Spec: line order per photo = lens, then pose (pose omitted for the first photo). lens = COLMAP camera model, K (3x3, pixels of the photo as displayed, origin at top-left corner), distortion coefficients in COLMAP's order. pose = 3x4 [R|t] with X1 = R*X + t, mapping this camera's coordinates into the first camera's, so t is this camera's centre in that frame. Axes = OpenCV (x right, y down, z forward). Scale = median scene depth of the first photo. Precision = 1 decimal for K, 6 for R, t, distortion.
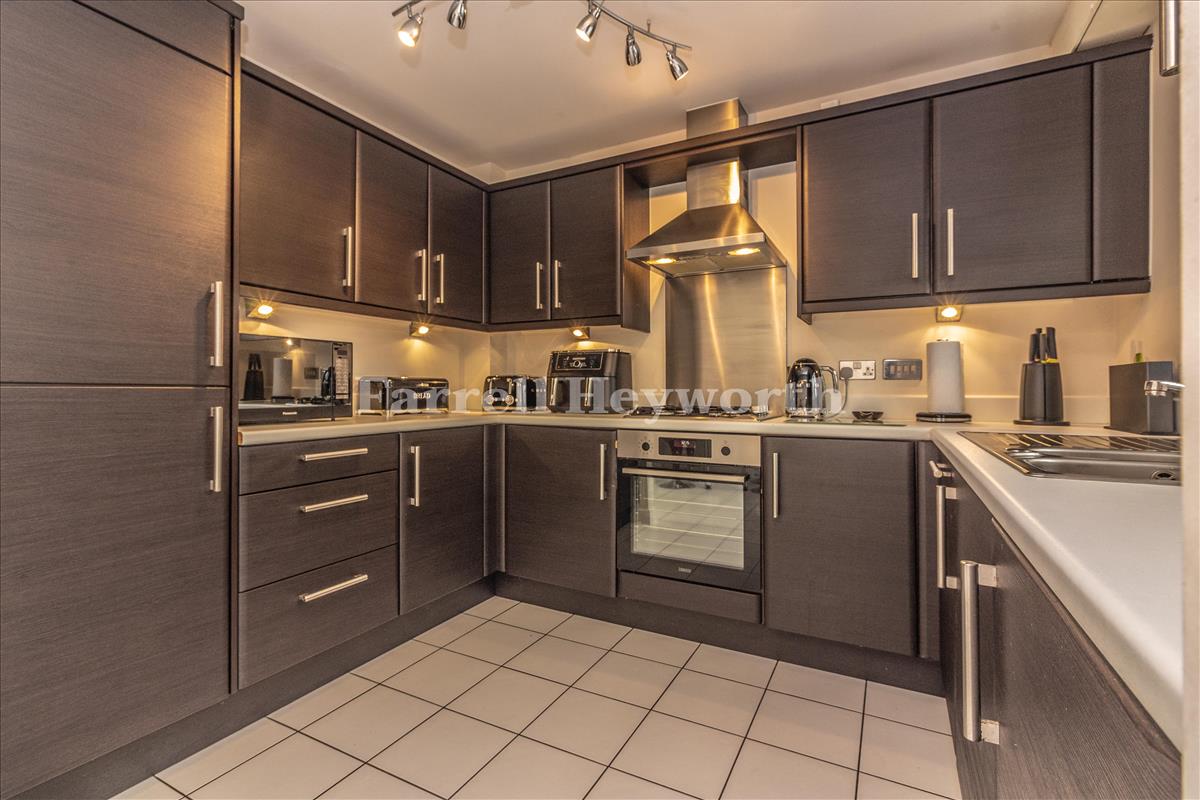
lens RADIAL K [[552.2, 0, 606.7], [0, 552.2, 391.1], [0, 0, 1]] dist [-0.002223, -0.000344]
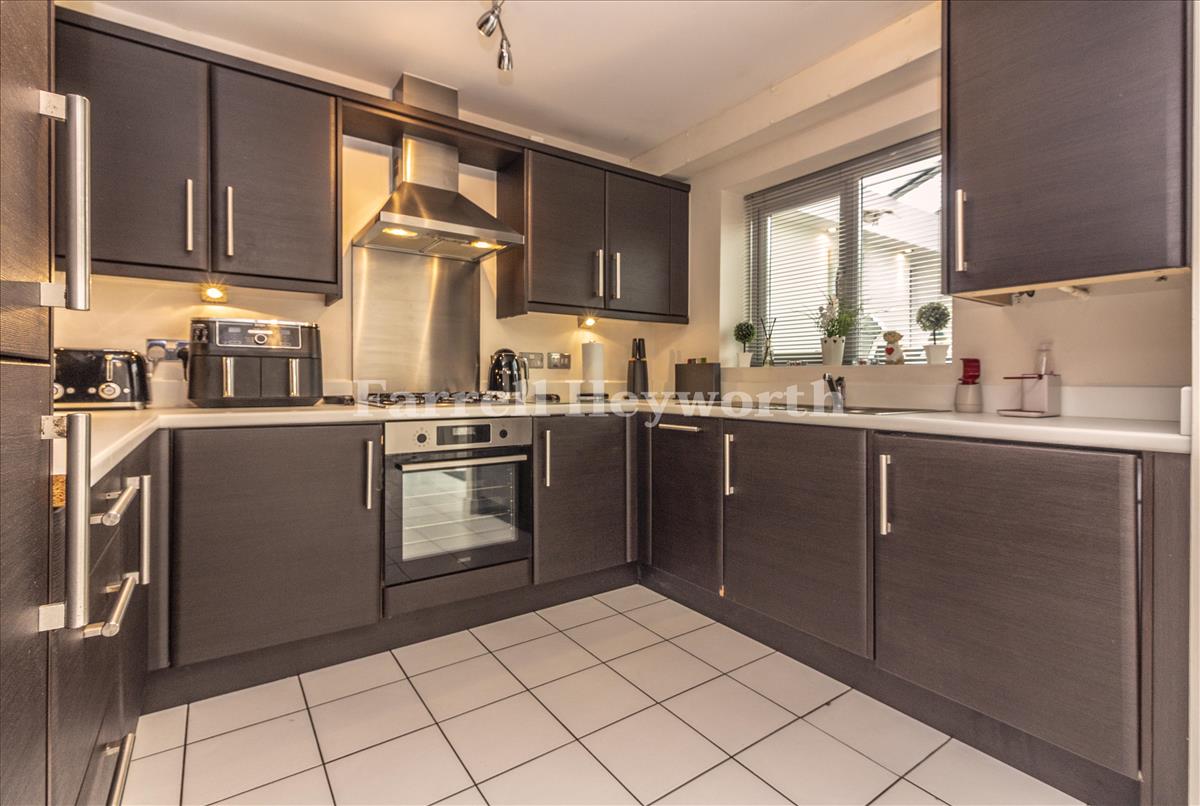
lens RADIAL K [[554.8, 0, 605.3], [0, 554.8, 376.3], [0, 0, 1]] dist [-0.000264, 0.000293]
pose [[0.445941, 0.005389, 0.895046, -0.611761], [-0.004123, 0.999984, -0.003966, 0.001425], [-0.895053, -0.001921, 0.445956, 0.327448]]
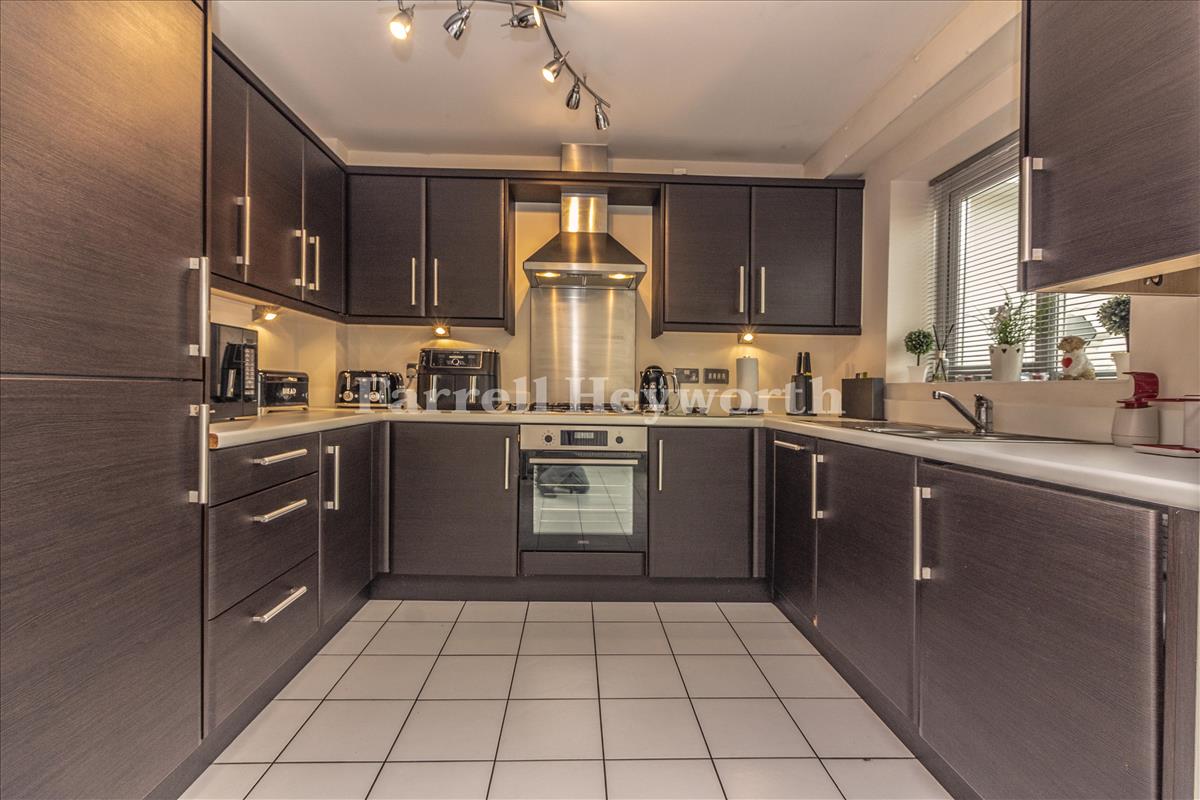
lens RADIAL K [[552.2, 0, 594.5], [0, 552.2, 393.0], [0, 0, 1]] dist [-0.002223, -0.000344]
pose [[0.865287, 0.010264, 0.501171, -0.419581], [-0.016130, 0.999843, 0.007372, -0.003719], [-0.501017, -0.014463, 0.865317, -0.029303]]
